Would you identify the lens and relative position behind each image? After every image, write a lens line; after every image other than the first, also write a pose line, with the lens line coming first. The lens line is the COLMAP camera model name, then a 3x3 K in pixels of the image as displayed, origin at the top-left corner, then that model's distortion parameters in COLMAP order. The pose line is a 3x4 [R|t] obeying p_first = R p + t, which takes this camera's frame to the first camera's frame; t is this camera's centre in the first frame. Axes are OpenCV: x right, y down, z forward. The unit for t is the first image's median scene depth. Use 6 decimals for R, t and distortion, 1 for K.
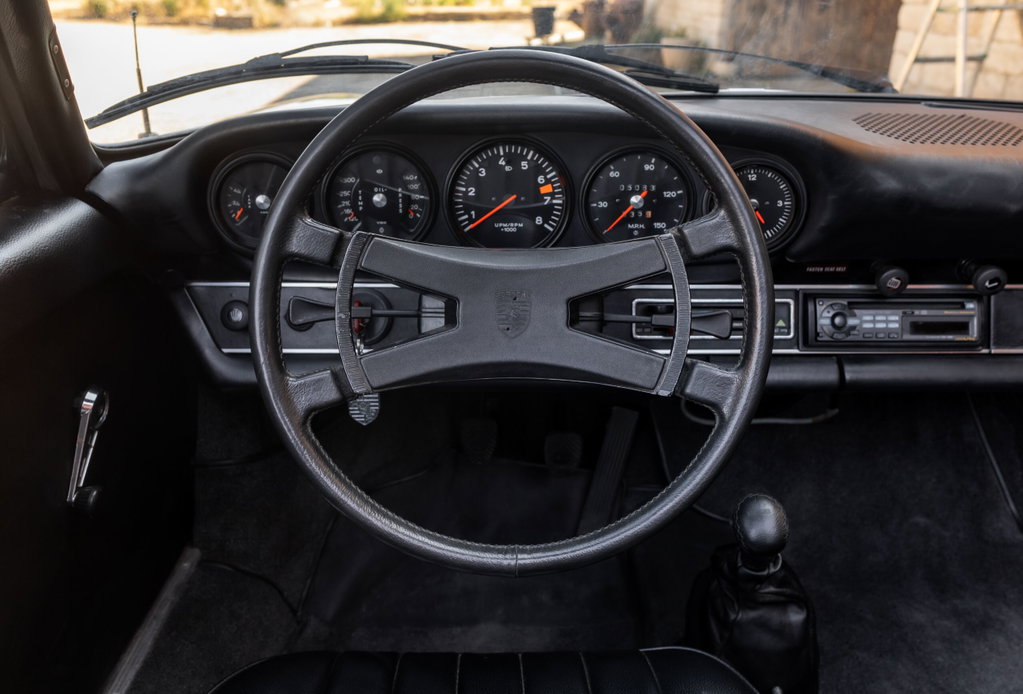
lens RADIAL K [[791.2, 0, 508.5], [0, 791.2, 329.2], [0, 0, 1]] dist [0.008349, -0.004058]
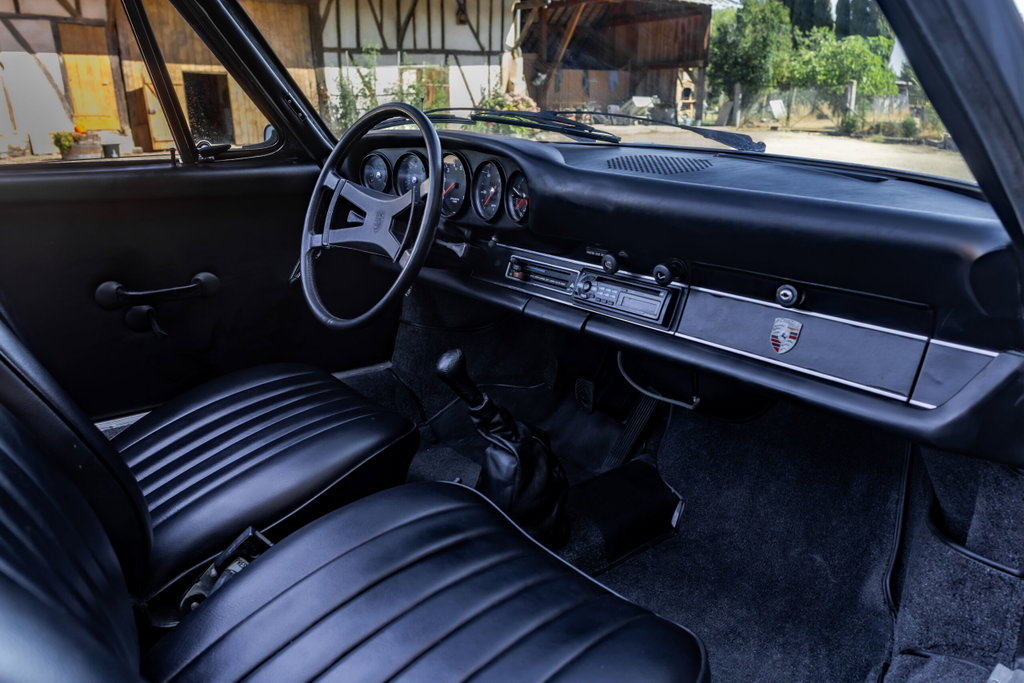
lens RADIAL K [[727.5, 0, 512.0], [0, 727.5, 341.5], [0, 0, 1]] dist [0.007504, -0.002137]
pose [[0.627817, 0.234328, -0.742251, 1.475471], [-0.306806, 0.950902, 0.040694, 0.081275], [0.715344, 0.202178, 0.668885, -0.001609]]
